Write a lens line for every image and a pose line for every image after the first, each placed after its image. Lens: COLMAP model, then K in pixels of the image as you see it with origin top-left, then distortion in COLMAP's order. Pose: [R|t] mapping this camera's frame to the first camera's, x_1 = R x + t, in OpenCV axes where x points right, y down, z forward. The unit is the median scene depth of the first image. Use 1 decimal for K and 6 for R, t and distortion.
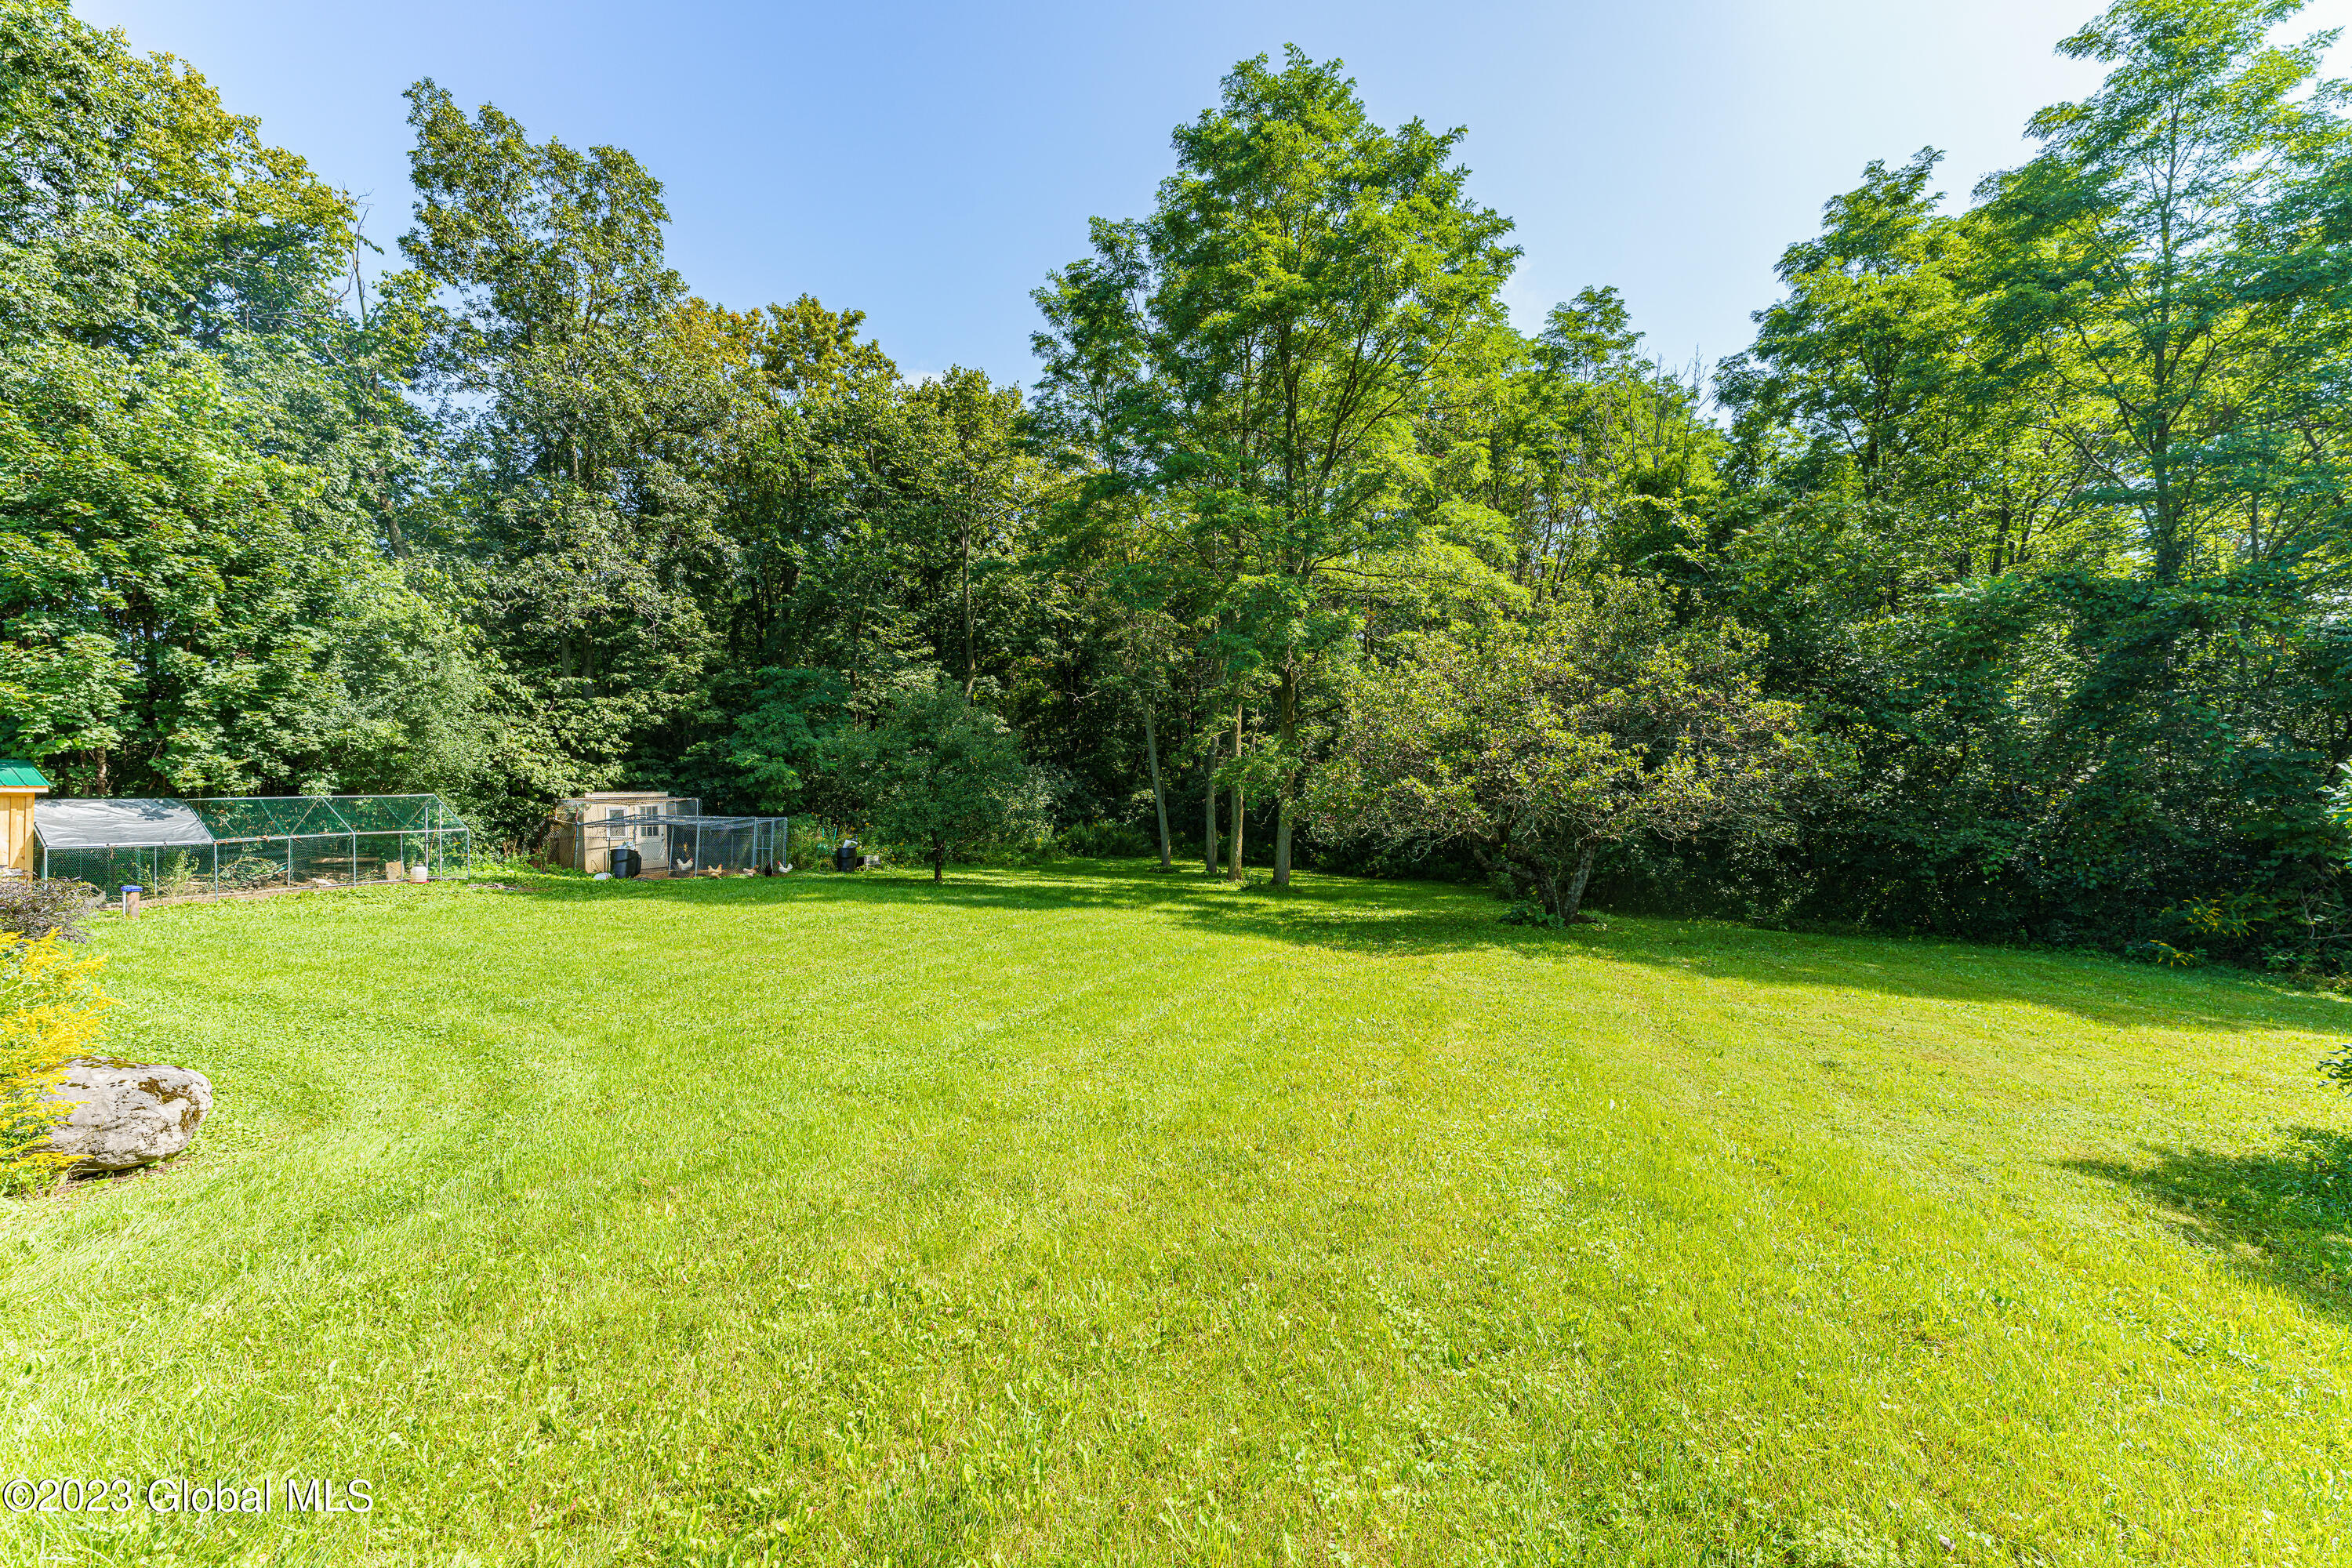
lens RADIAL K [[938.3, 0, 1174.2], [0, 938.3, 777.5], [0, 0, 1]] dist [0.001563, -0.000177]
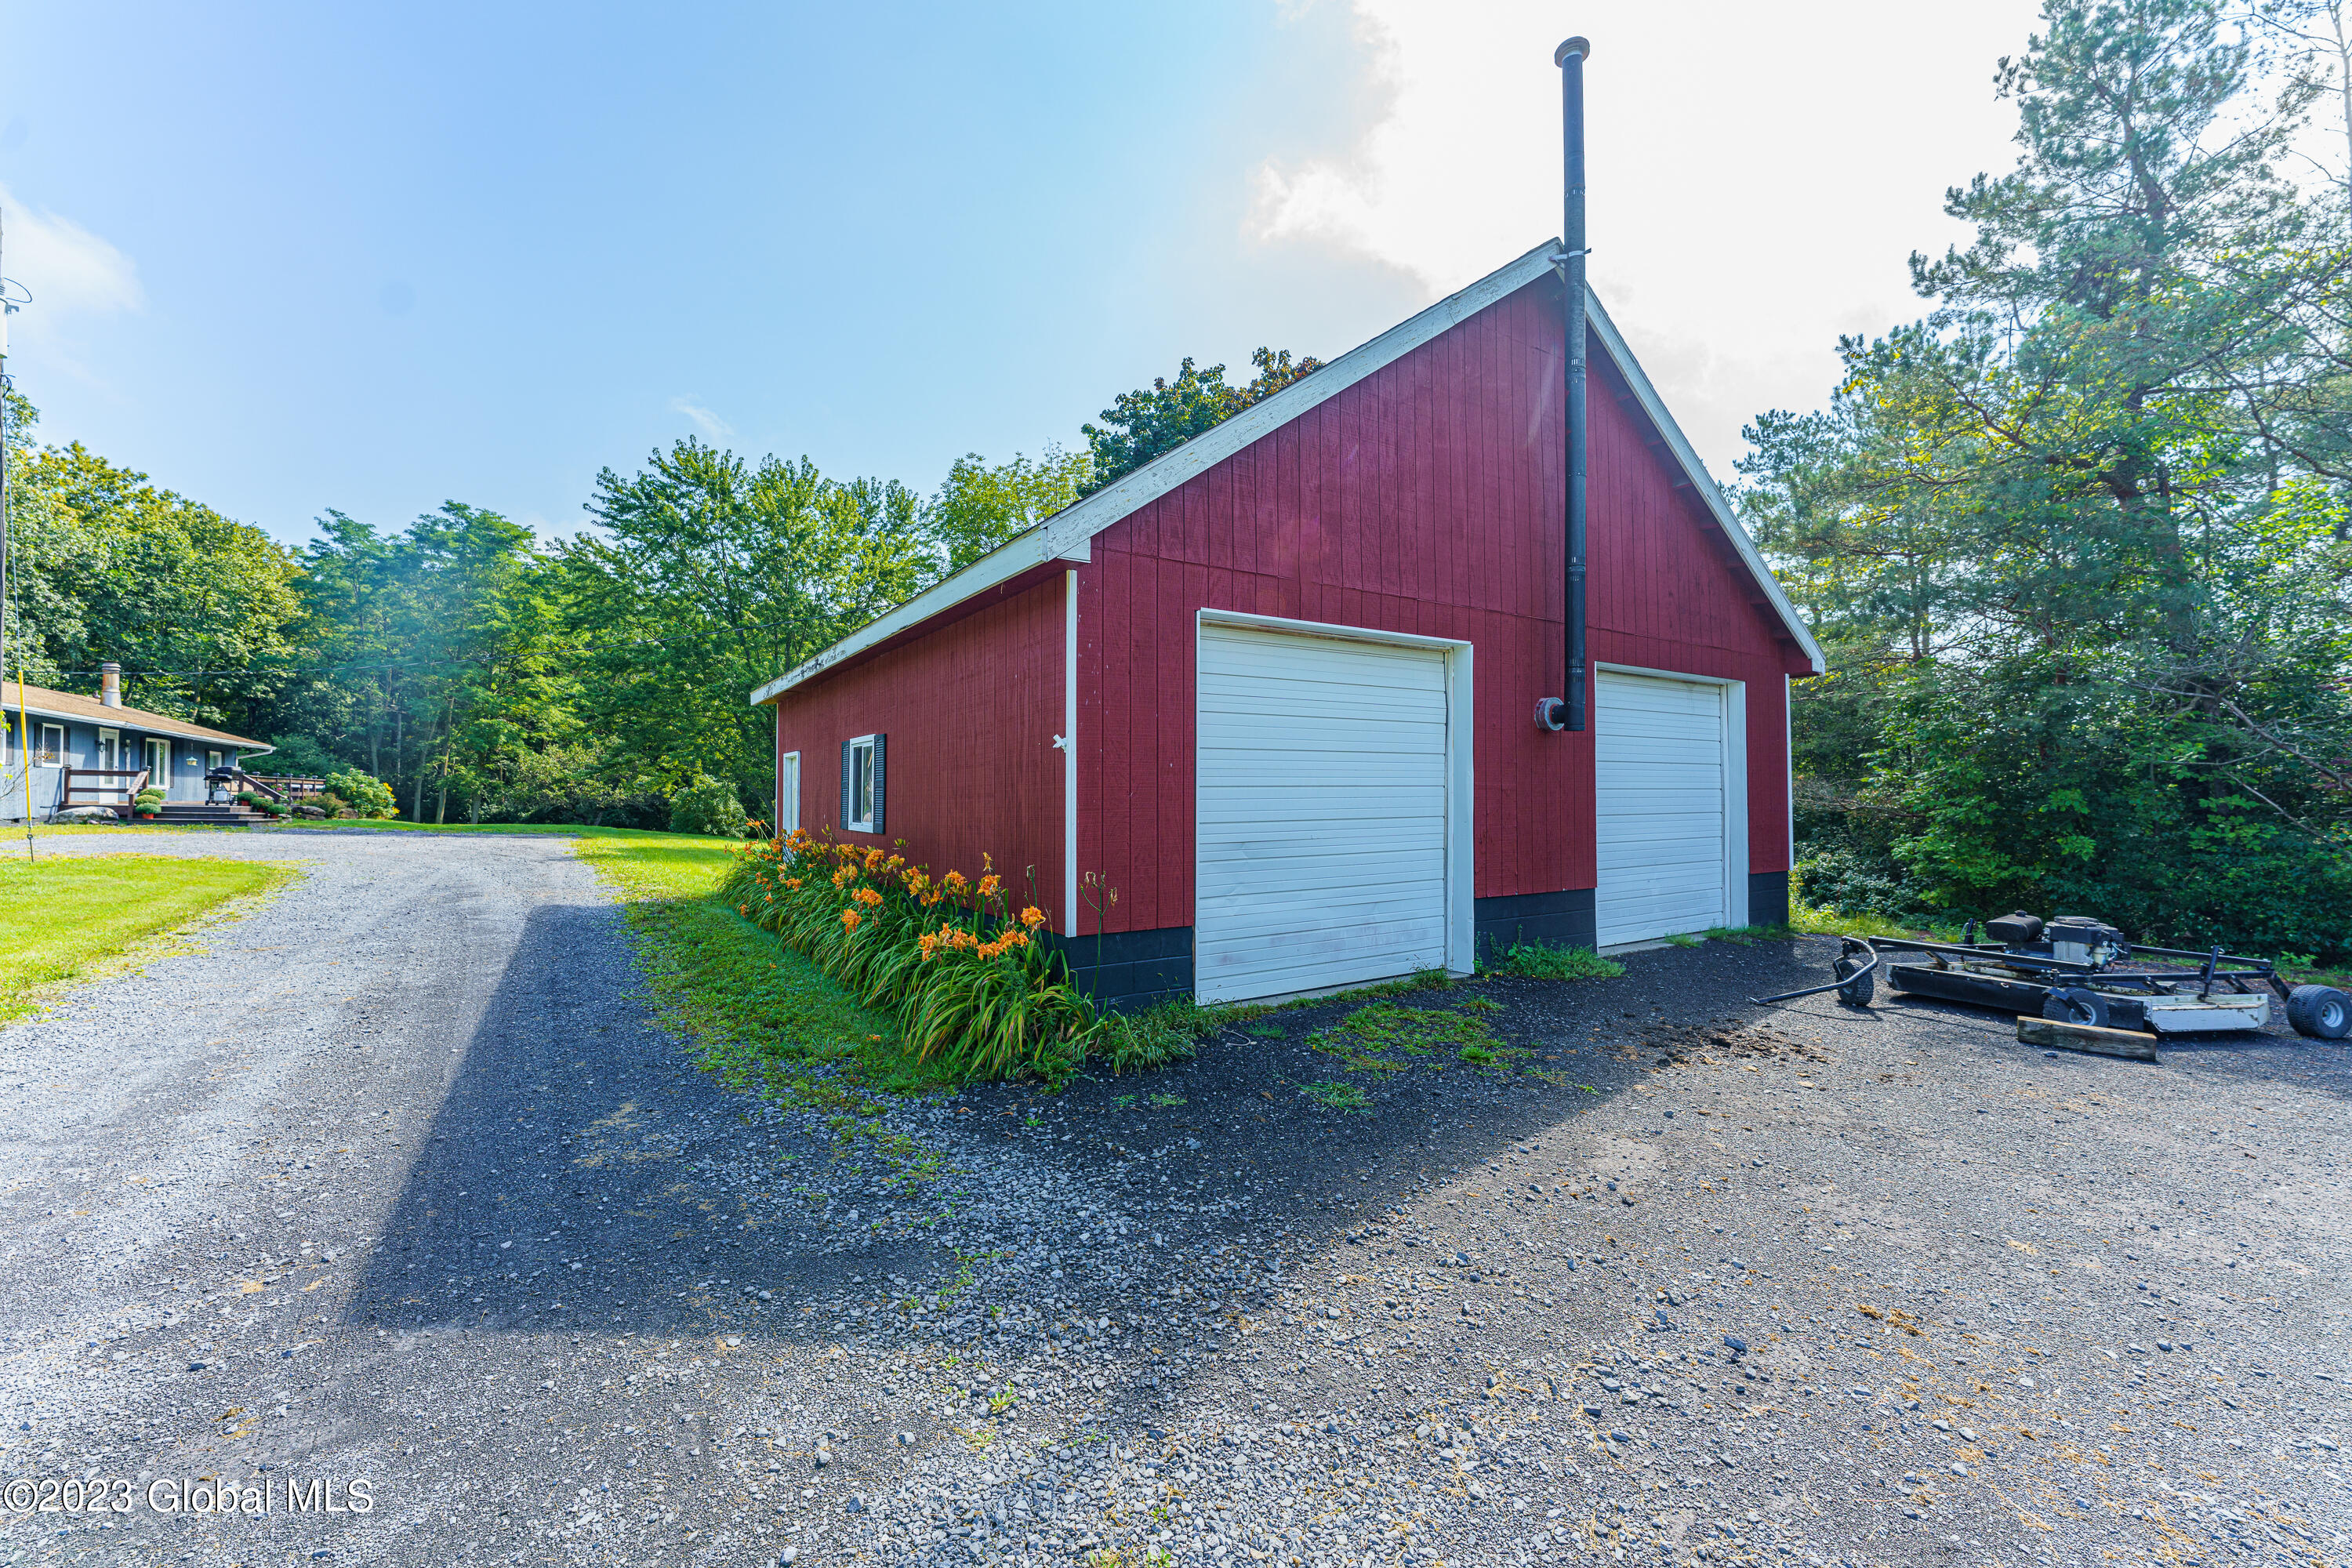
lens RADIAL K [[938.3, 0, 1179.0], [0, 938.3, 778.8], [0, 0, 1]] dist [0.001563, -0.000177]
pose [[0.641101, 0.055085, 0.765477, -0.534668], [-0.044411, 0.998412, -0.034653, -0.014451], [-0.766170, -0.011780, 0.642529, -1.789673]]
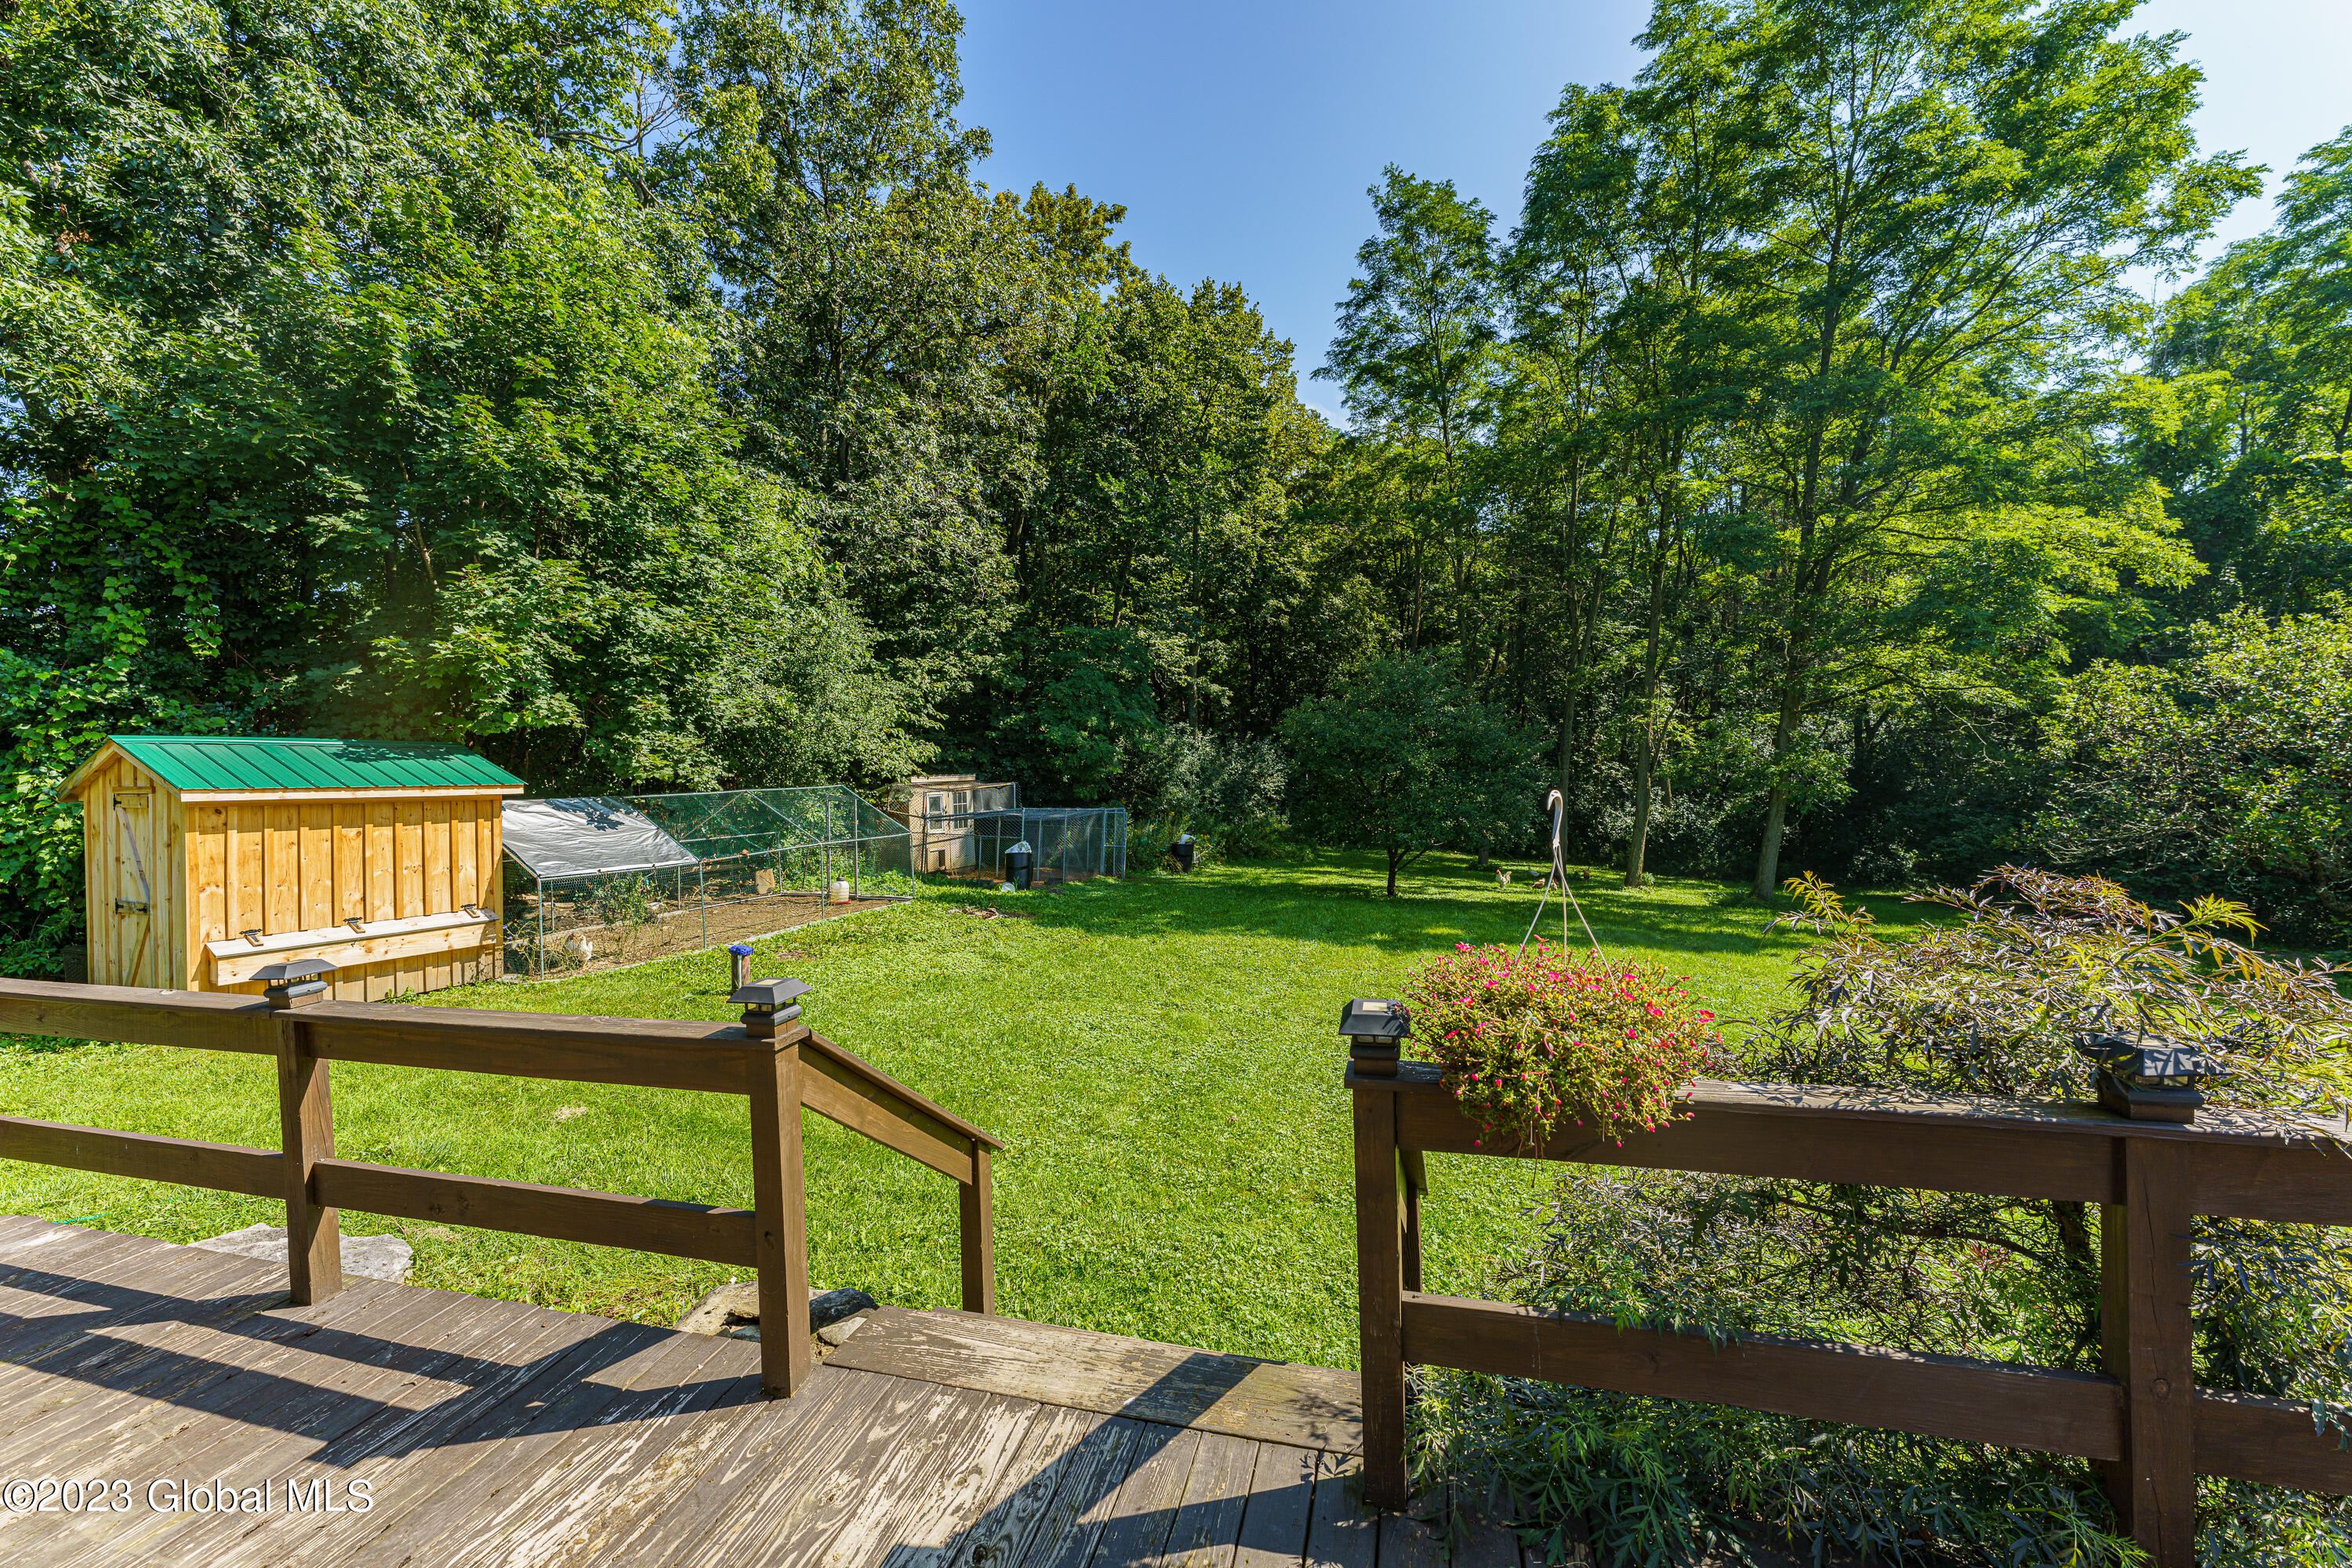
lens RADIAL K [[938.3, 0, 1166.1], [0, 938.3, 776.1], [0, 0, 1]] dist [0.001563, -0.000177]
pose [[0.998652, 0.014355, 0.049881, -0.438144], [-0.016106, 0.999261, 0.034893, -0.015669], [-0.049344, -0.035649, 0.998145, 0.178196]]
